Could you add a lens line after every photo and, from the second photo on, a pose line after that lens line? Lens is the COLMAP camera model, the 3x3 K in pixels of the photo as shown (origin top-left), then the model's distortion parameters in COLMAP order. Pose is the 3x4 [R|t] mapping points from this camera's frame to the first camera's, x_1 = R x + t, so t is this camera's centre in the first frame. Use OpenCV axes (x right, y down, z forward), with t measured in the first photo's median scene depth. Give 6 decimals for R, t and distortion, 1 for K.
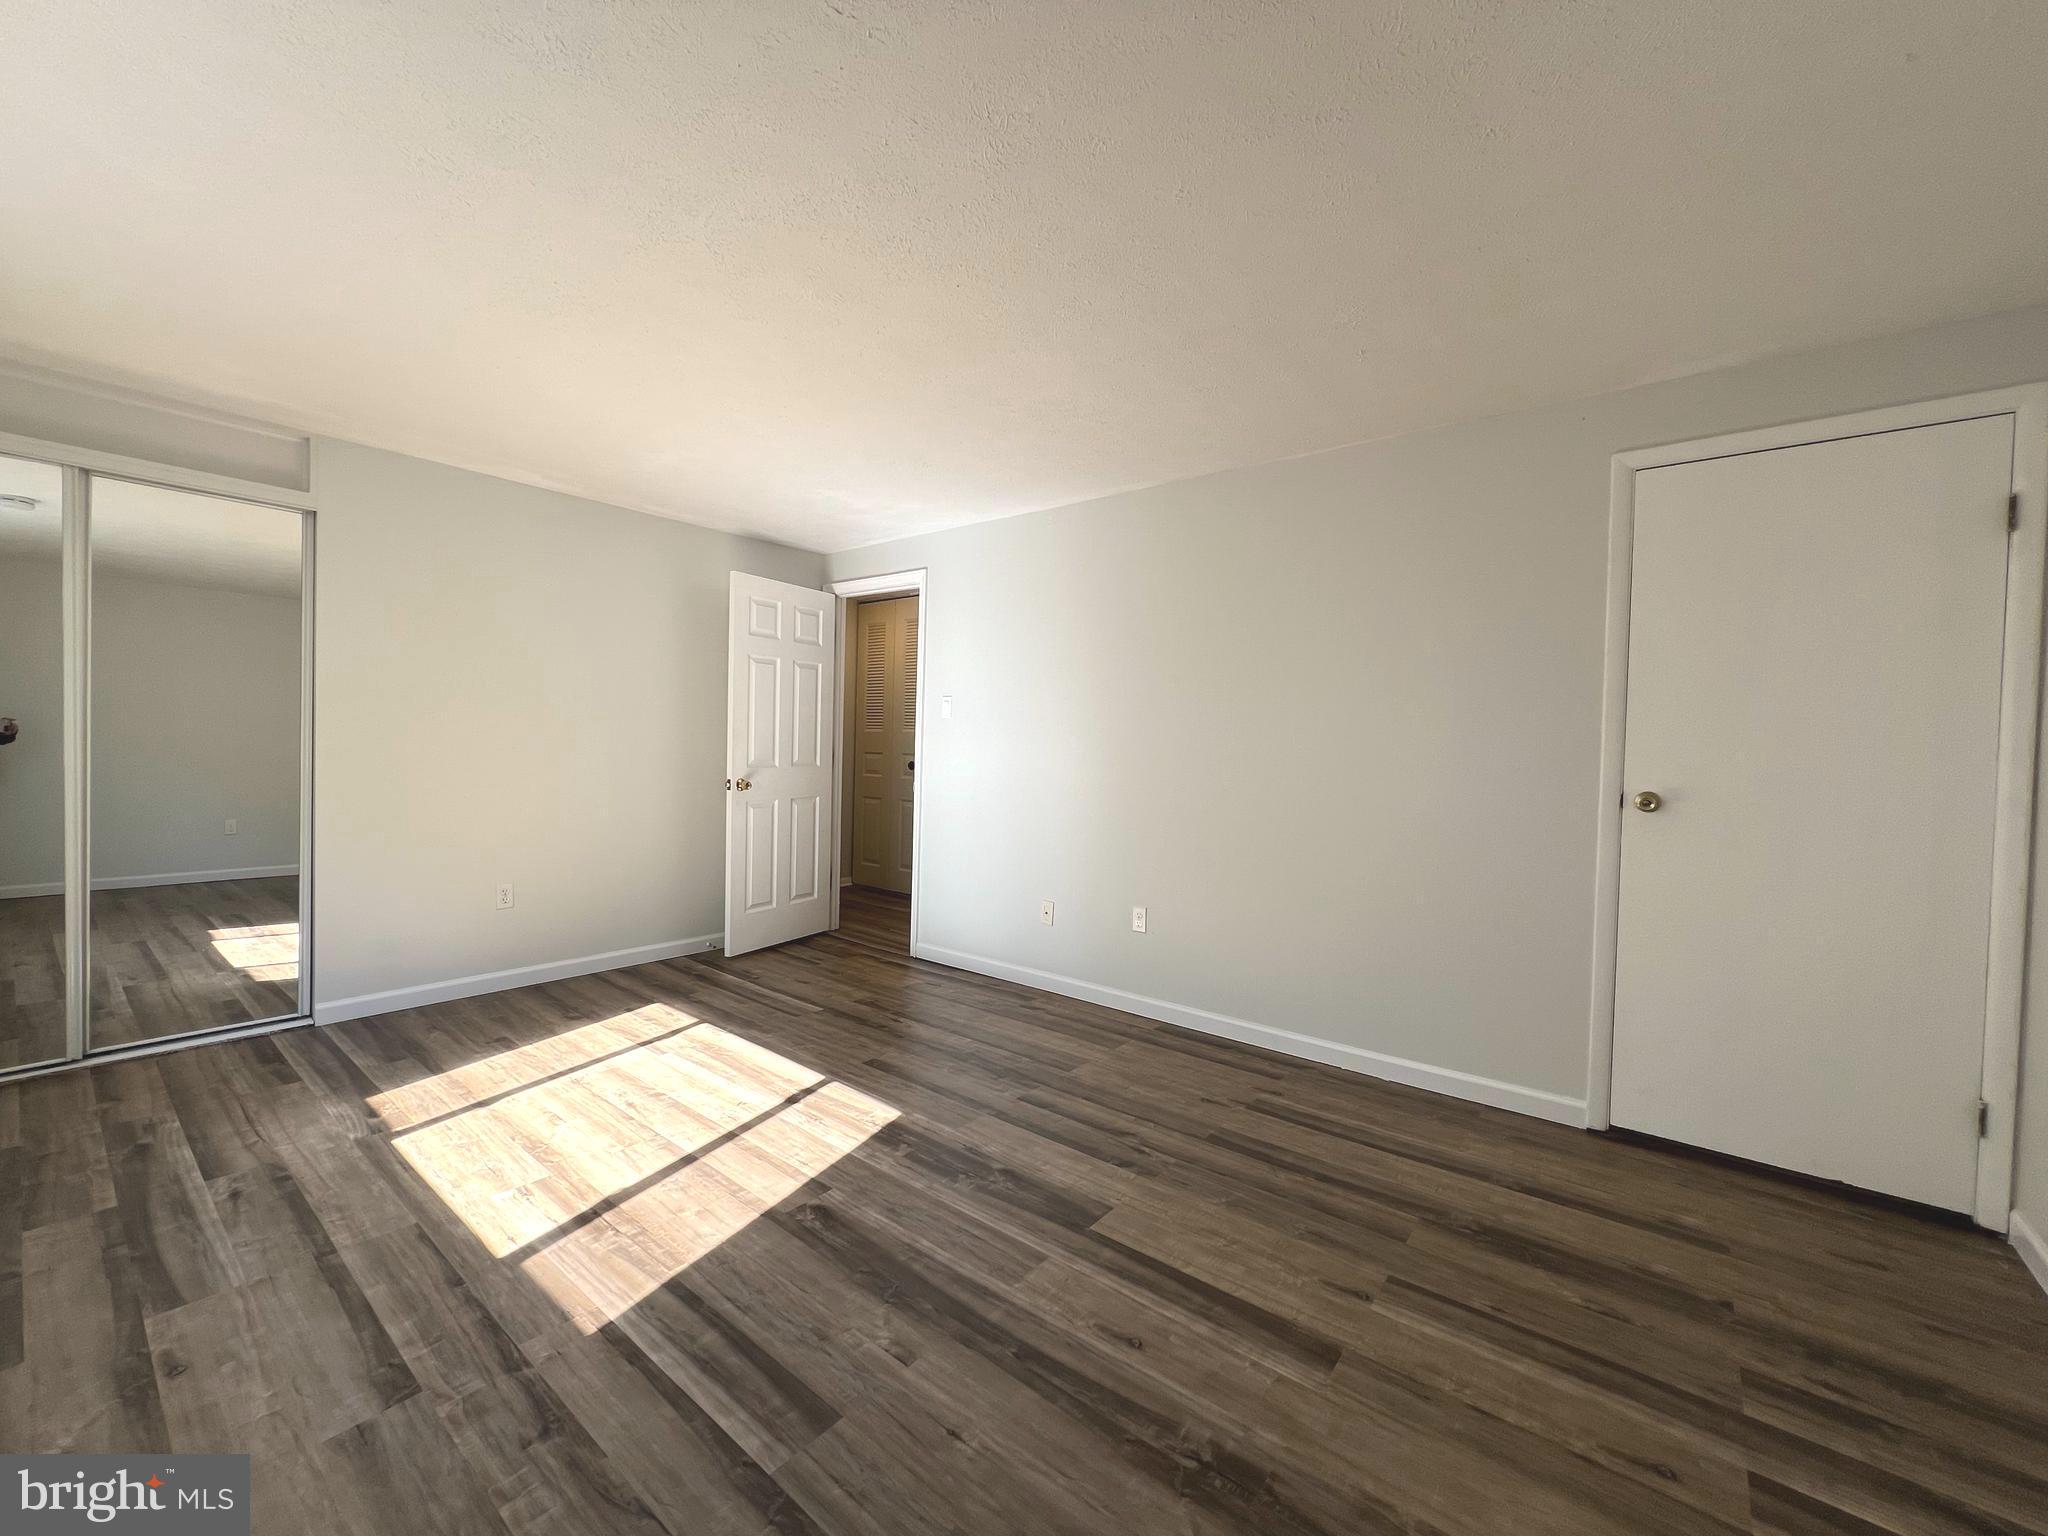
lens RADIAL K [[819.5, 0, 1023.6], [0, 819.5, 763.5], [0, 0, 1]] dist [-0.002387, 0.000676]
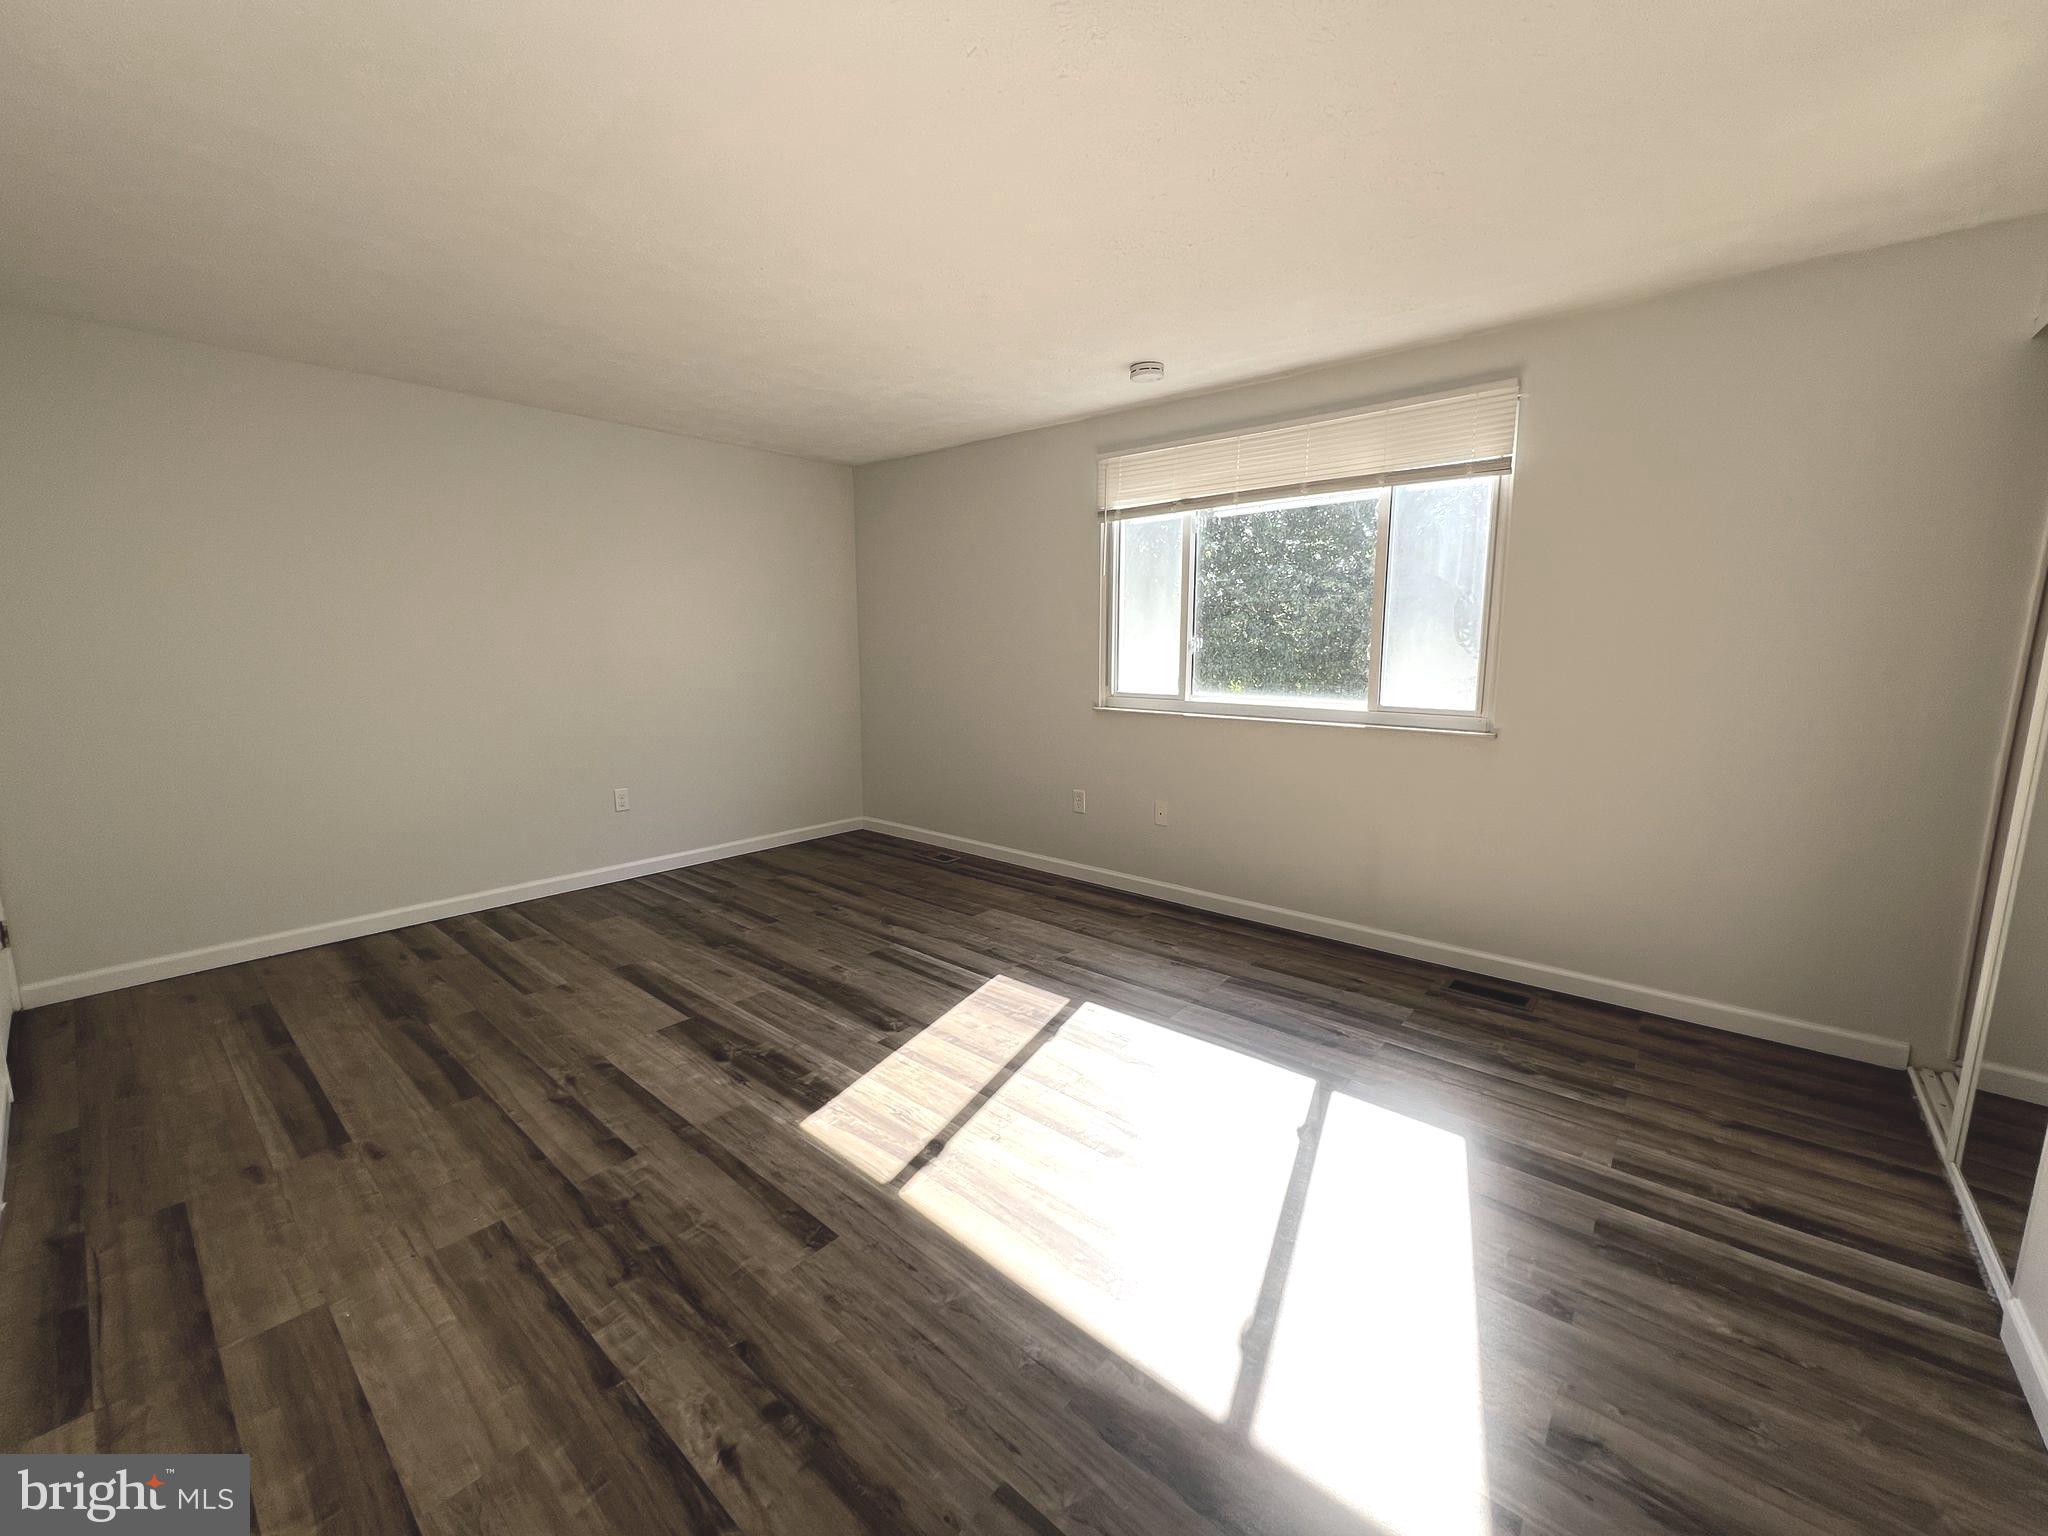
lens RADIAL K [[818.8, 0, 1024.0], [0, 818.8, 768.0], [0, 0, 1]] dist [-0.022411, 0.000164]
pose [[-0.999261, -0.031036, 0.022669, -0.437221], [-0.026618, 0.984328, 0.174324, -0.085203], [-0.027724, 0.173592, -0.984427, 1.984069]]
